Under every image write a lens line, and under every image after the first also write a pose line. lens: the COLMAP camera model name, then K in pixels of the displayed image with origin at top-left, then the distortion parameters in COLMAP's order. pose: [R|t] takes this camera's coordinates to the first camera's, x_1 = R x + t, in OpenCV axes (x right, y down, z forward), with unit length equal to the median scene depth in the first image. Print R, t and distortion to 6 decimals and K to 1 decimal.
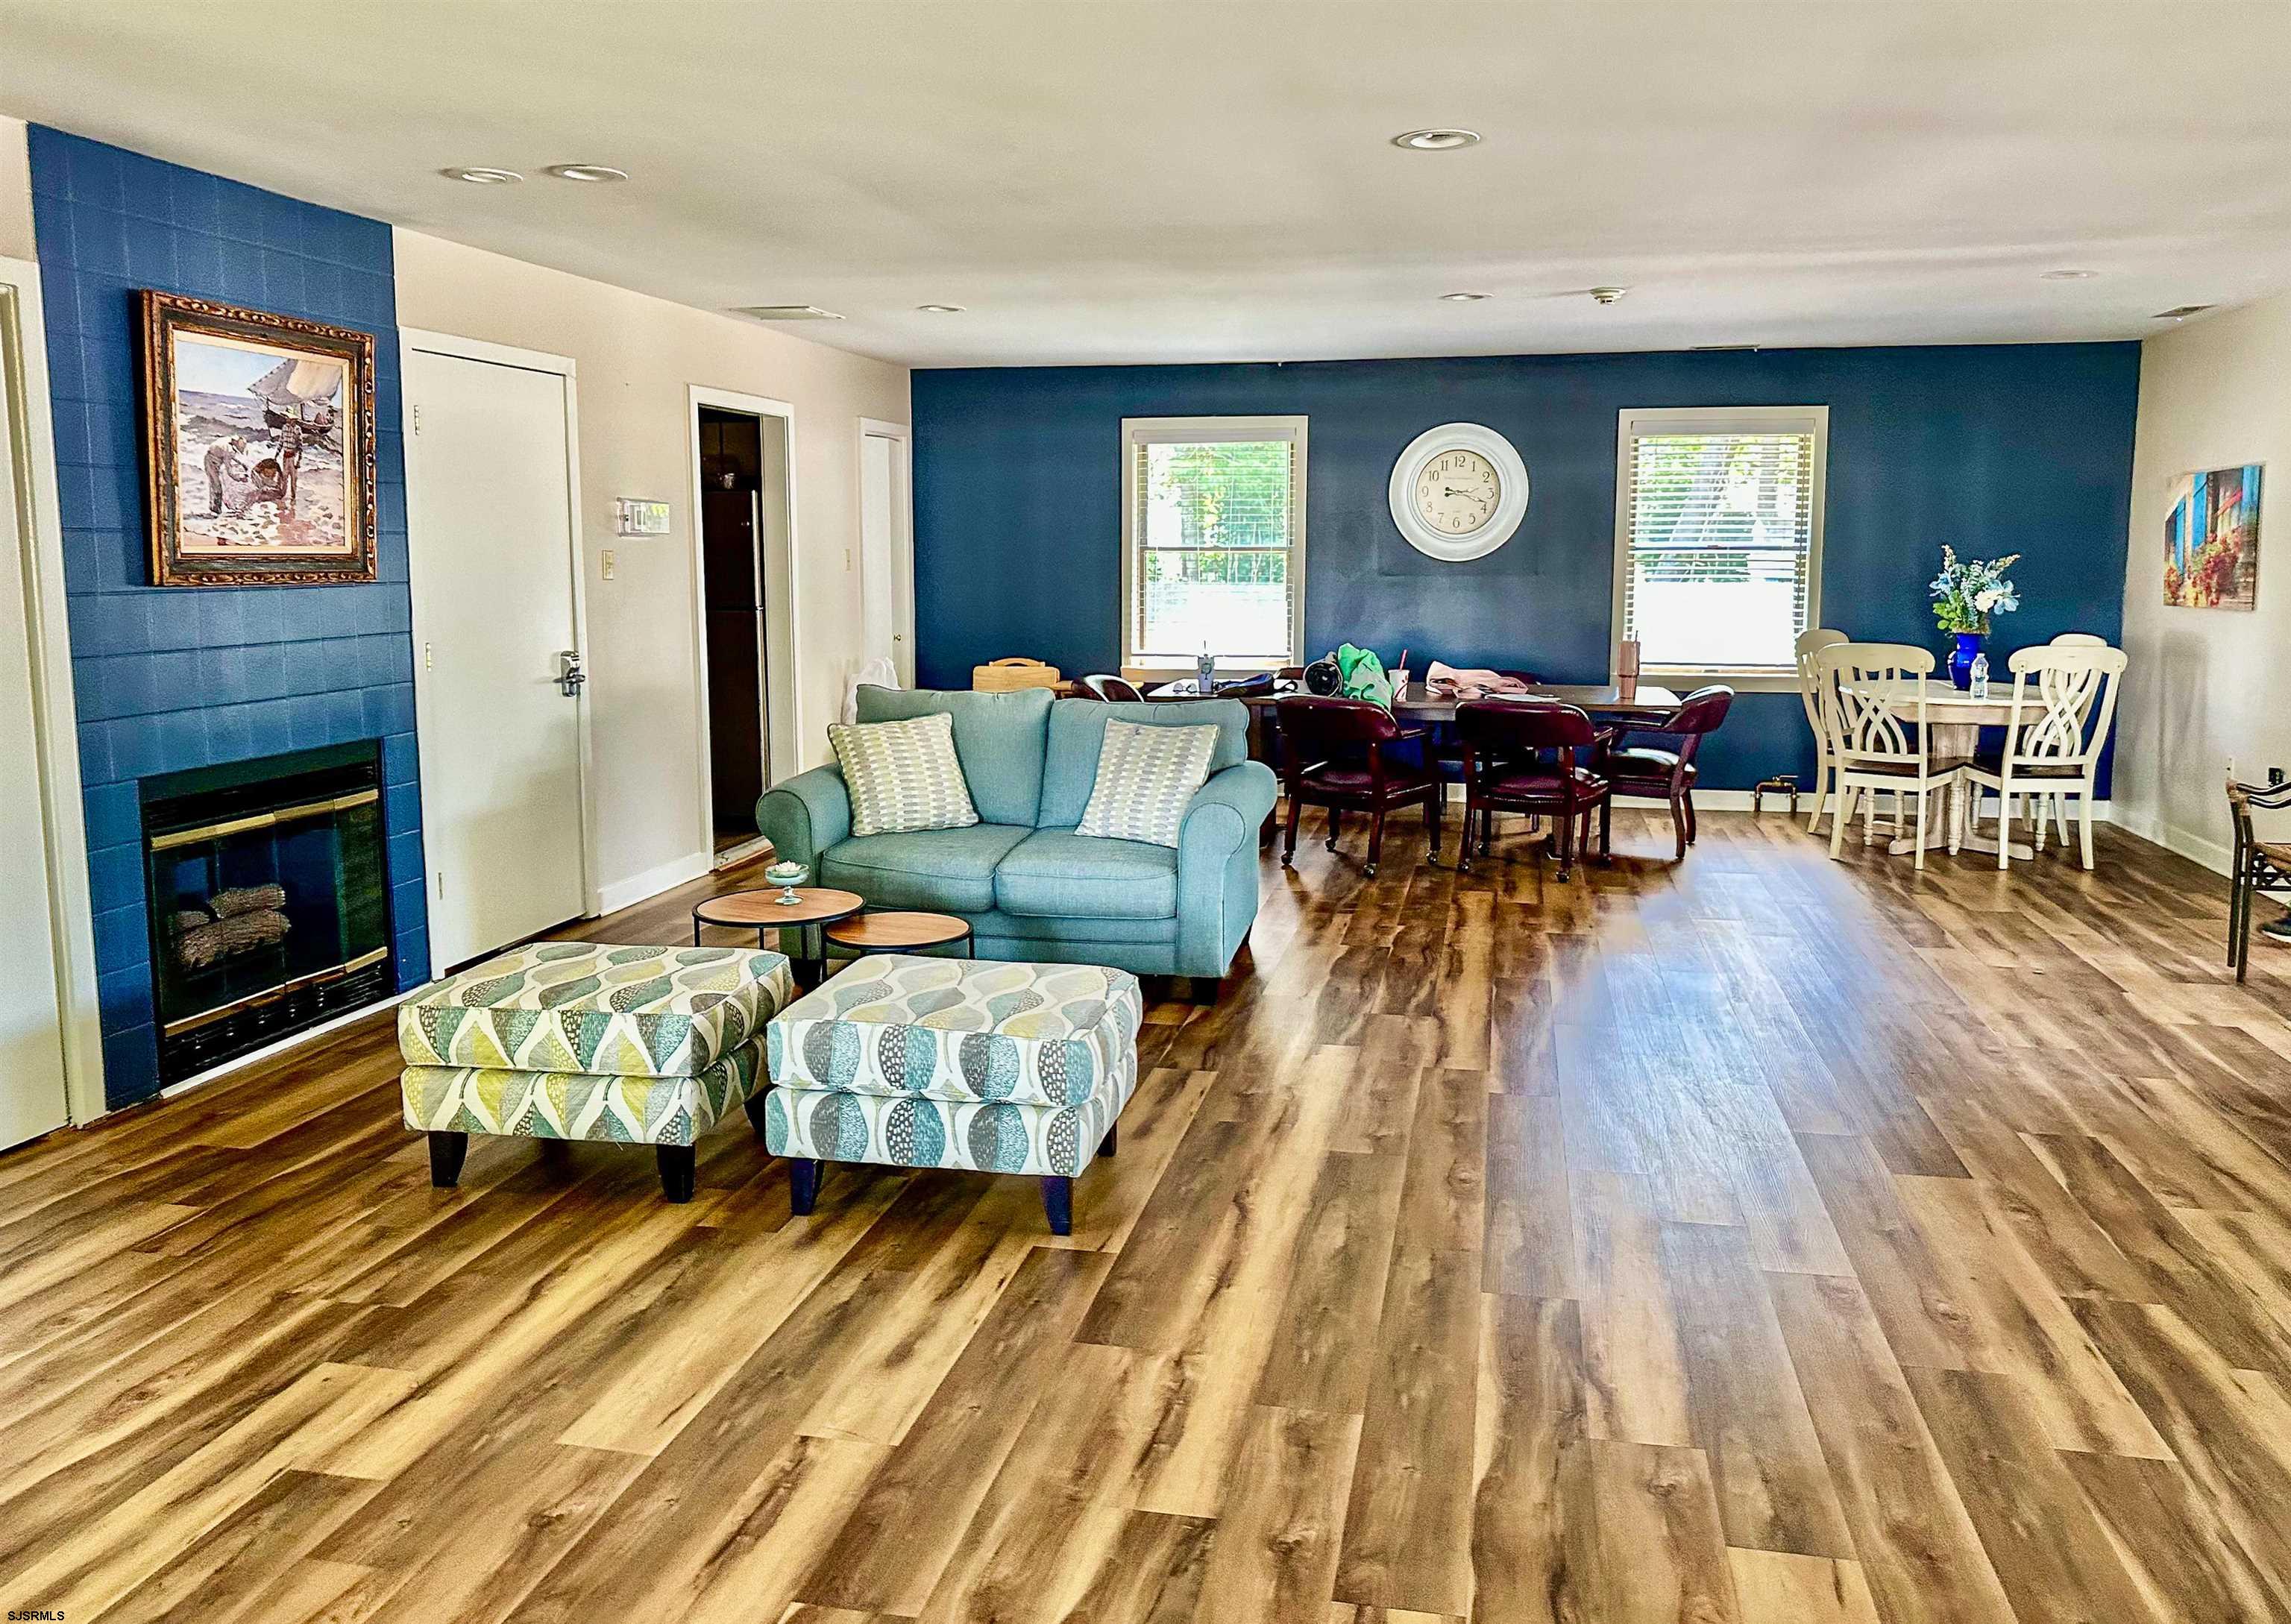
lens RADIAL K [[1677.5, 0, 1149.6], [0, 1677.5, 761.2], [0, 0, 1]] dist [-0.040250, 0.051045]
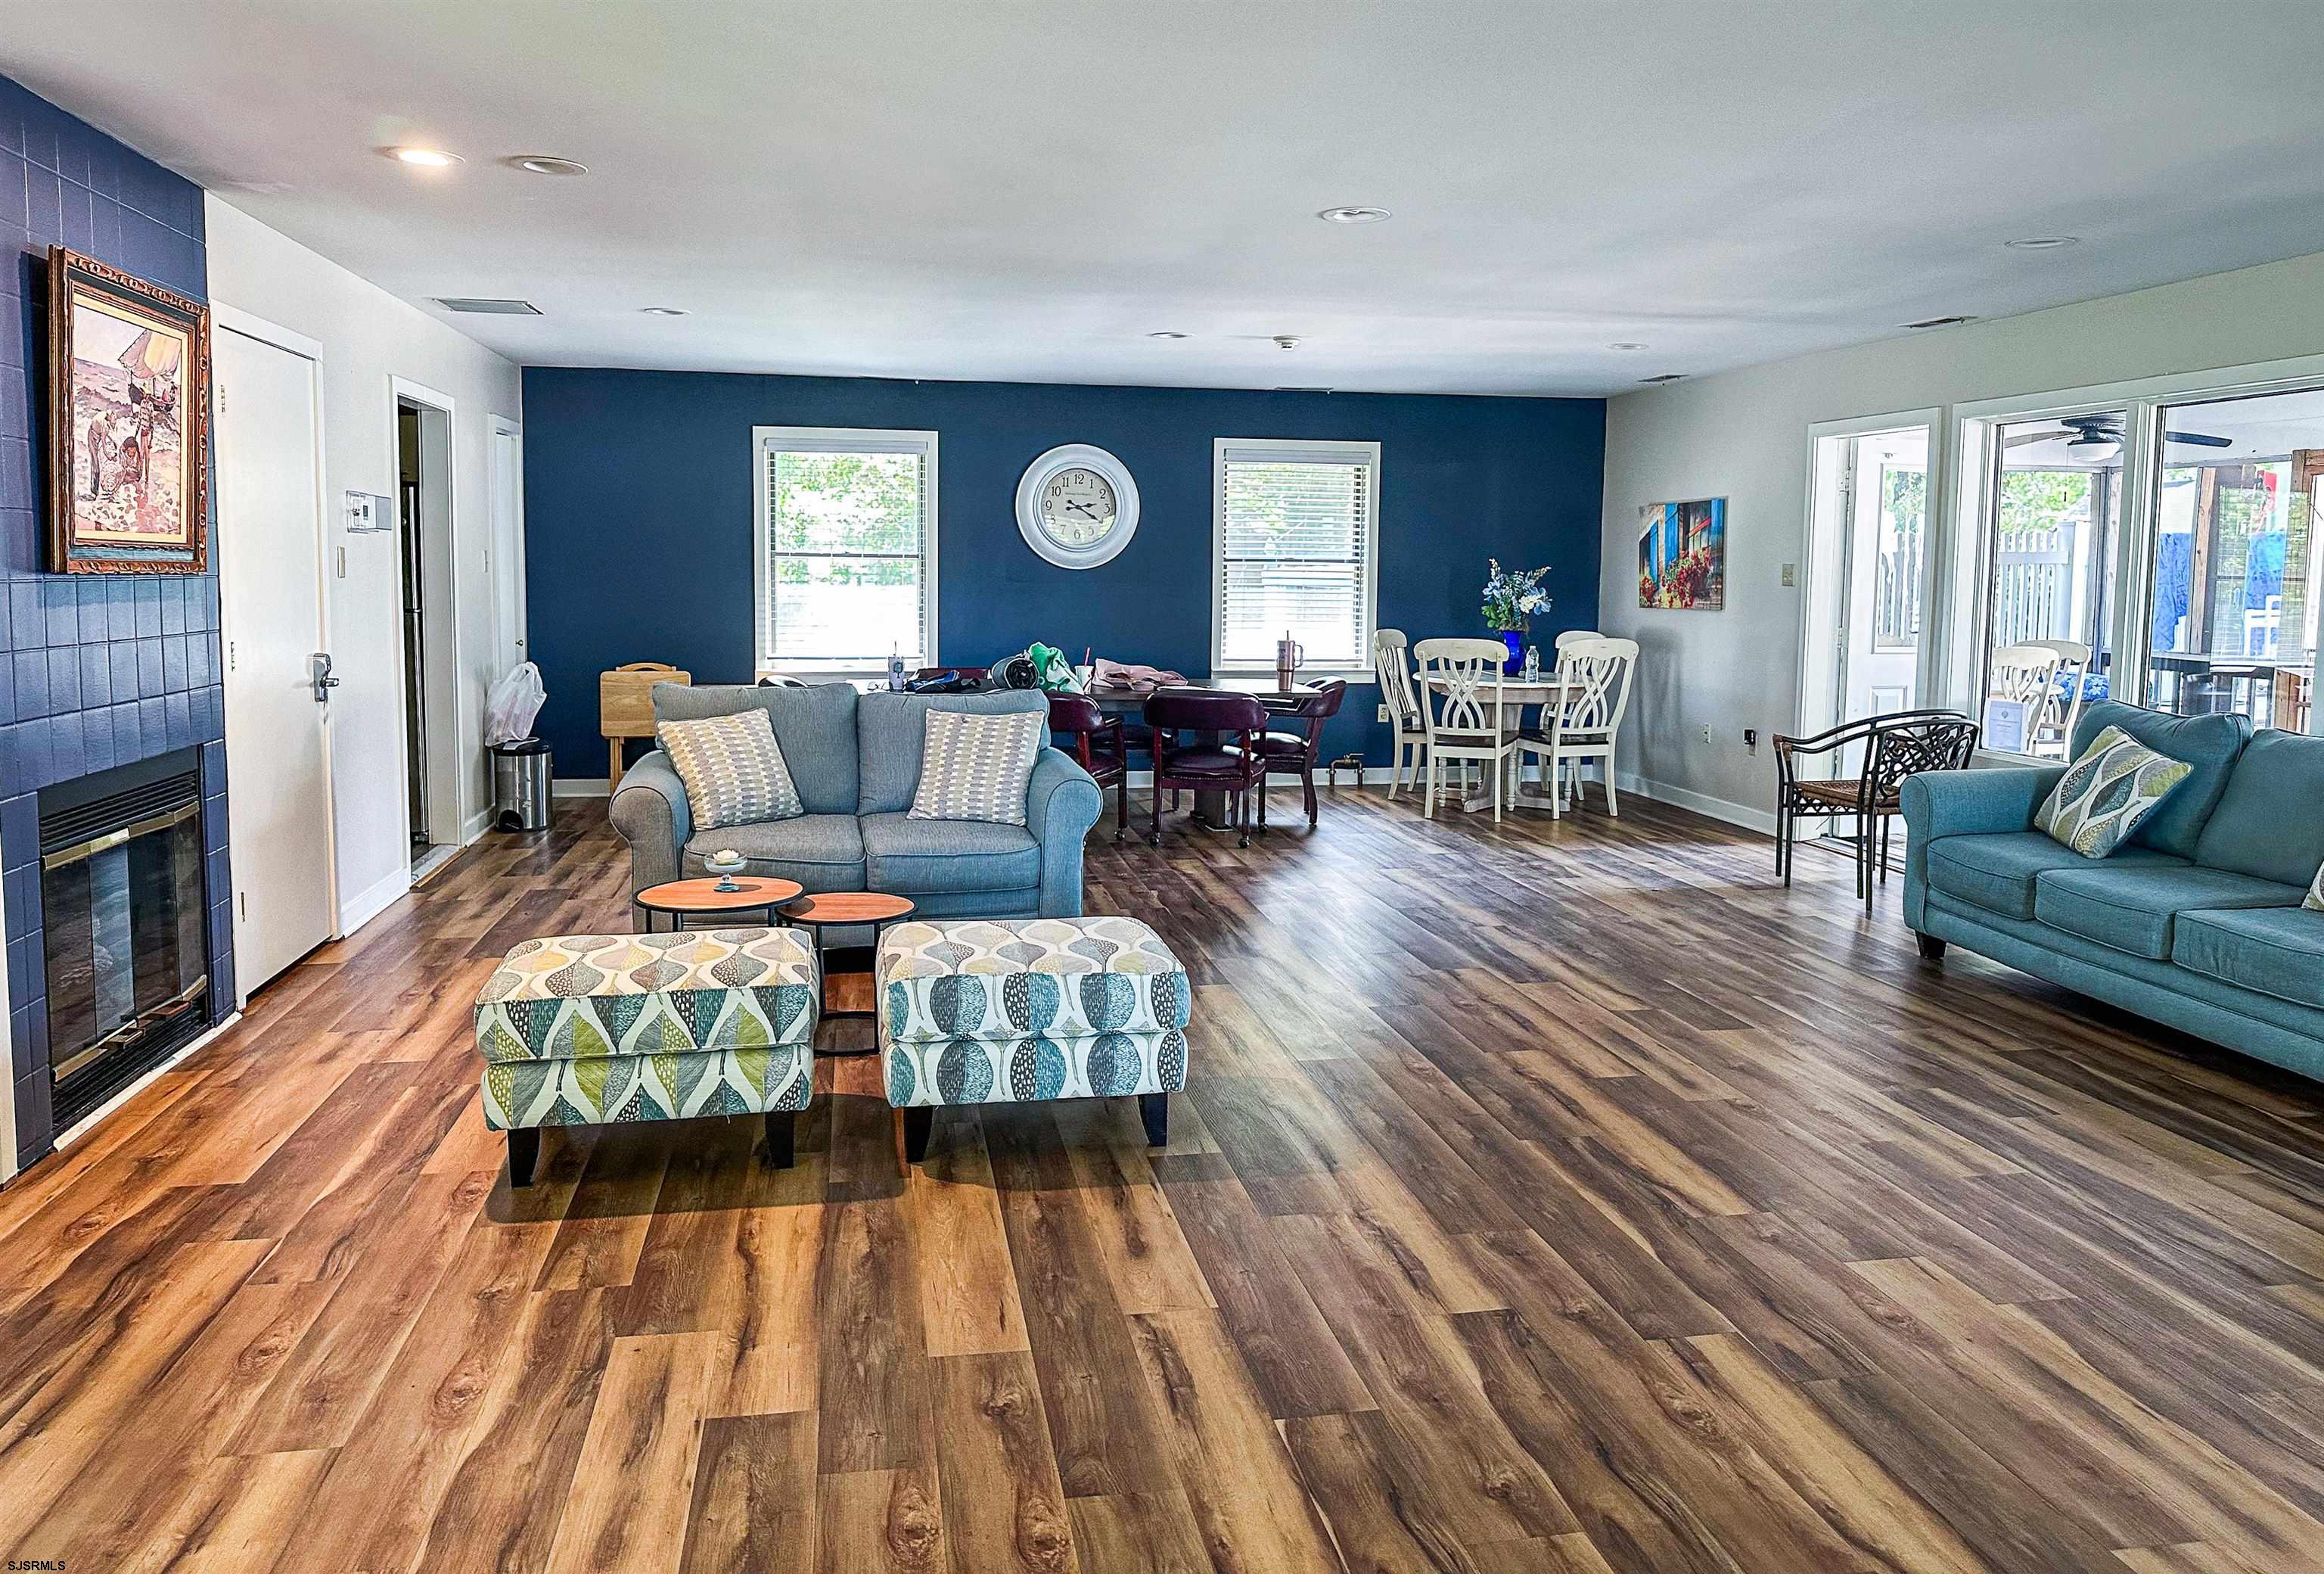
lens RADIAL K [[1652.3, 0, 1161.1], [0, 1652.3, 722.6], [0, 0, 1]] dist [-0.006986, -0.001813]
pose [[0.924908, -0.025737, 0.379319, -0.356929], [0.036993, 0.999064, -0.022414, 0.015249], [-0.378387, 0.034763, 0.924994, -0.039249]]
